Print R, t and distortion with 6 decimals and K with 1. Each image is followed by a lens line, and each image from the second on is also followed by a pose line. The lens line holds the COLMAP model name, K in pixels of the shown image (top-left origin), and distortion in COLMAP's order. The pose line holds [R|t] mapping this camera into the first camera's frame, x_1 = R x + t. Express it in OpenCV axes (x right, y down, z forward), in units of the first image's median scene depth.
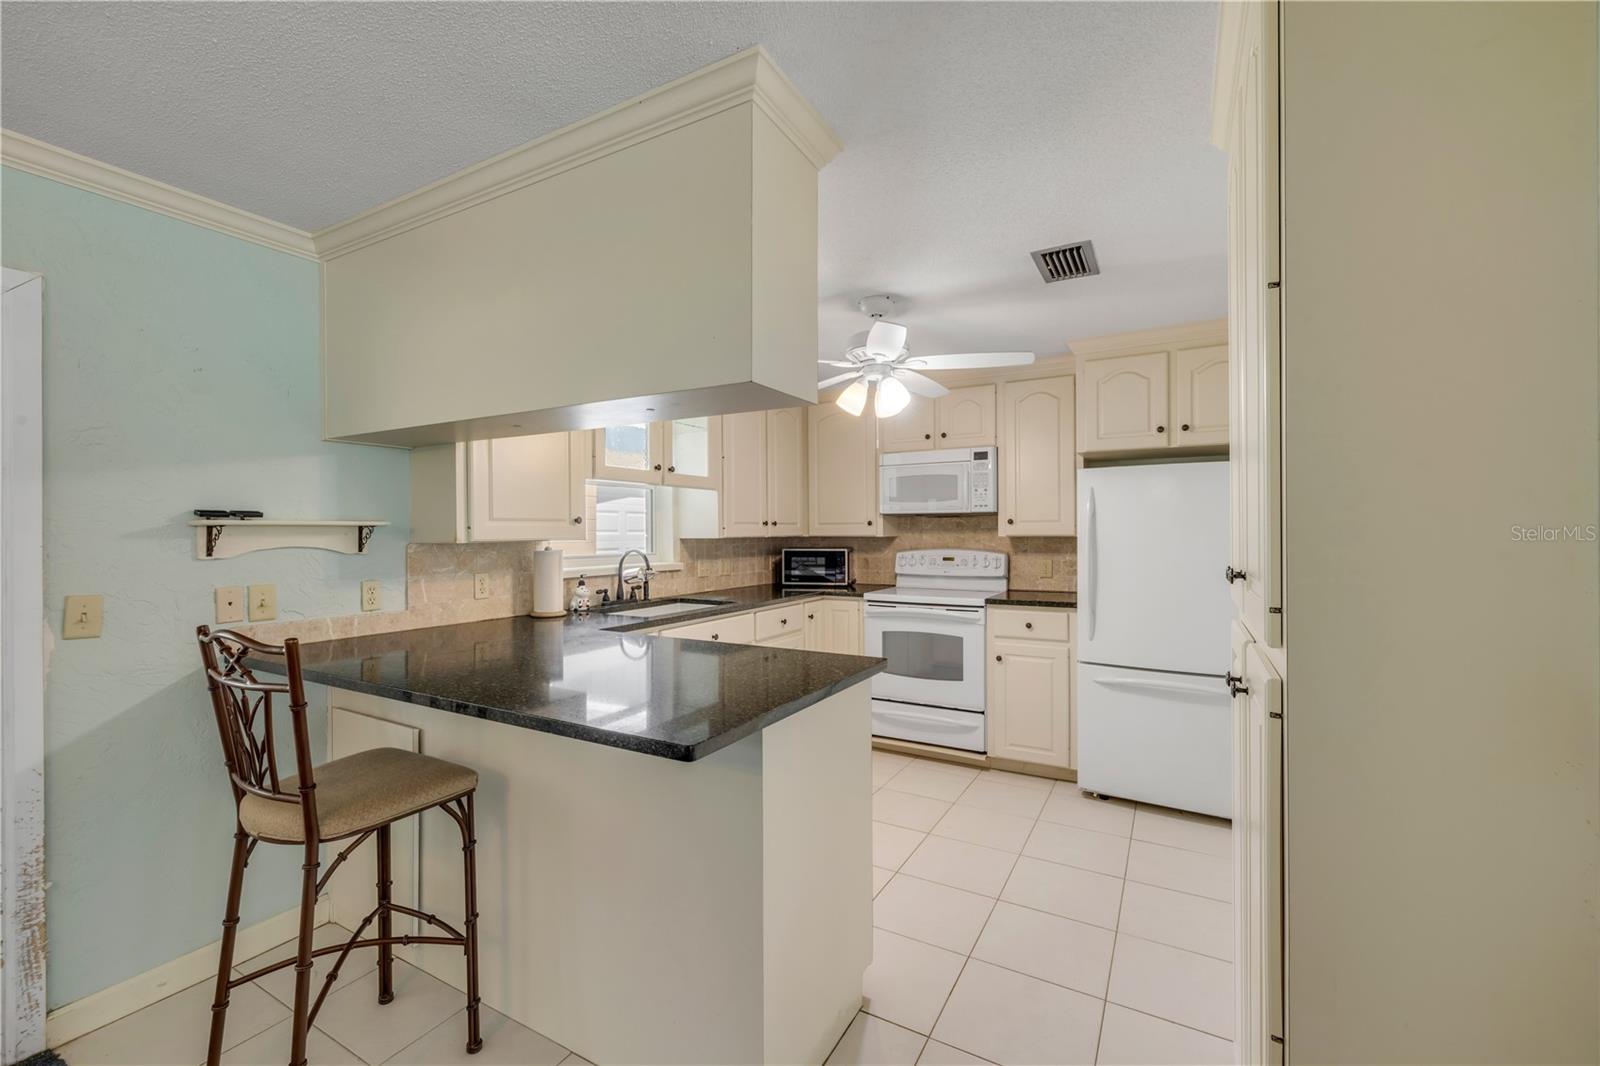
lens RADIAL K [[673.0, 0, 796.0], [0, 673.0, 524.5], [0, 0, 1]] dist [-0.001033, -0.000137]
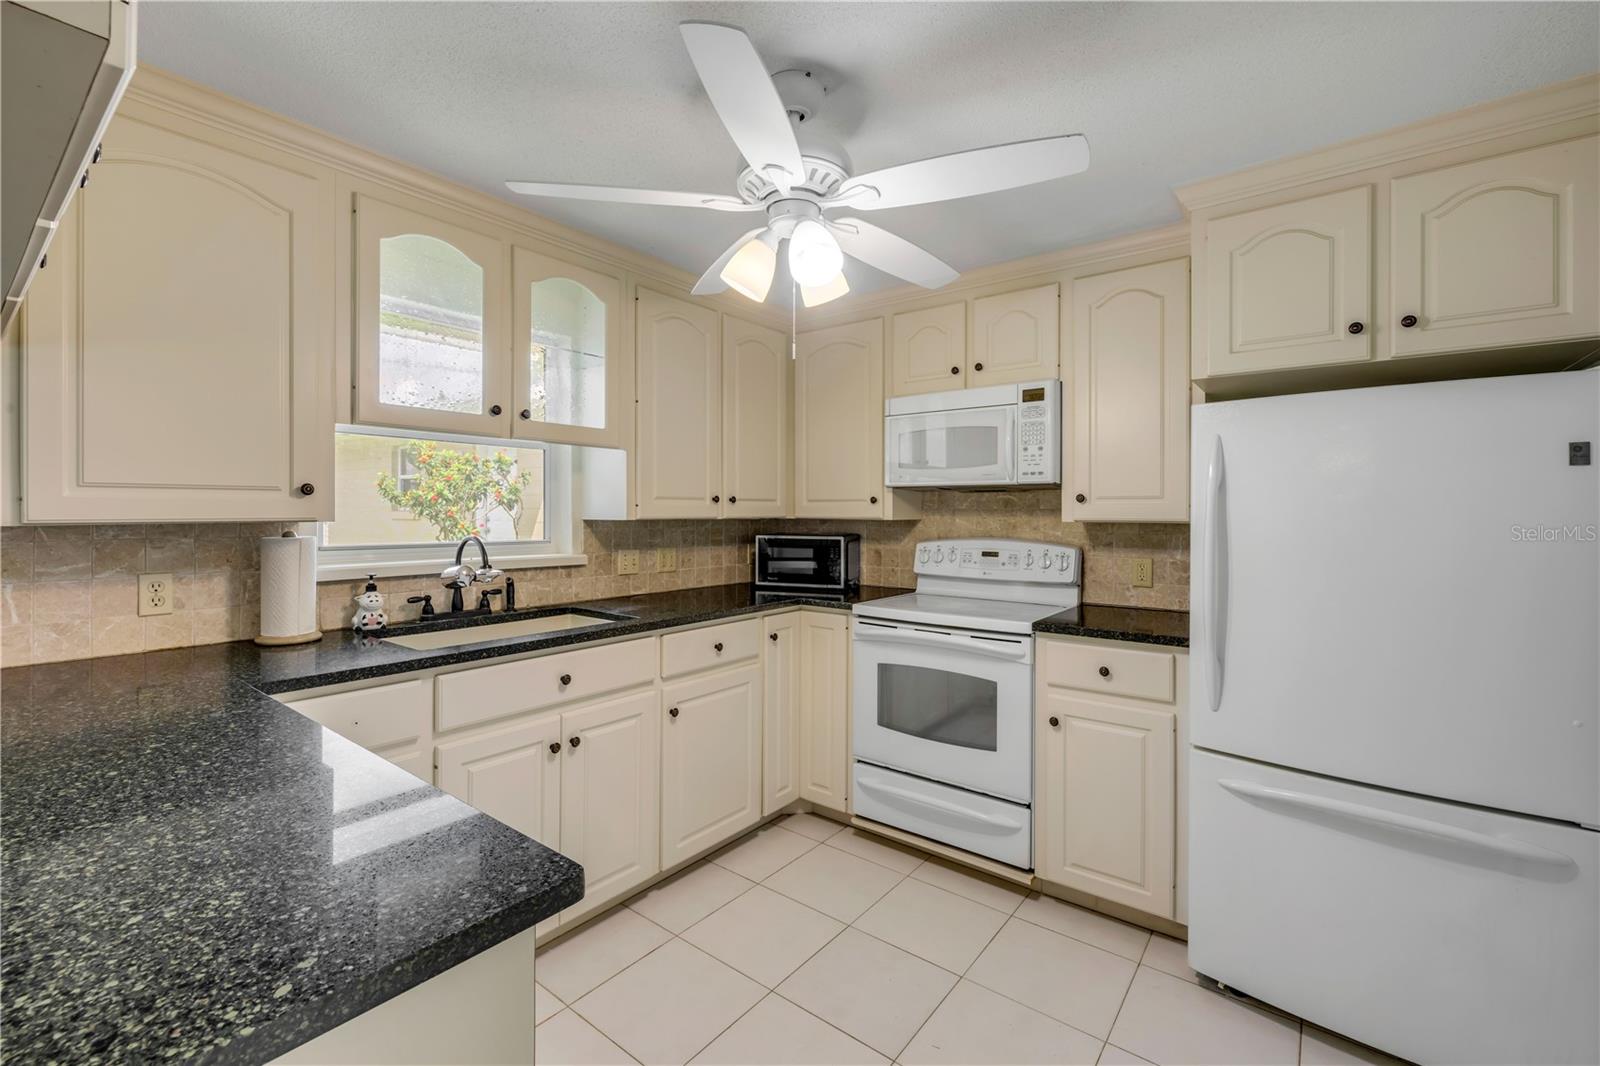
lens RADIAL K [[683.6, 0, 800.5], [0, 683.6, 504.8], [0, 0, 1]] dist [-0.000609, -0.000056]
pose [[0.990119, 0.006774, -0.140069, 0.150275], [-0.006767, 0.999977, 0.000526, 0.003224], [0.140069, 0.000427, 0.990142, 0.333364]]
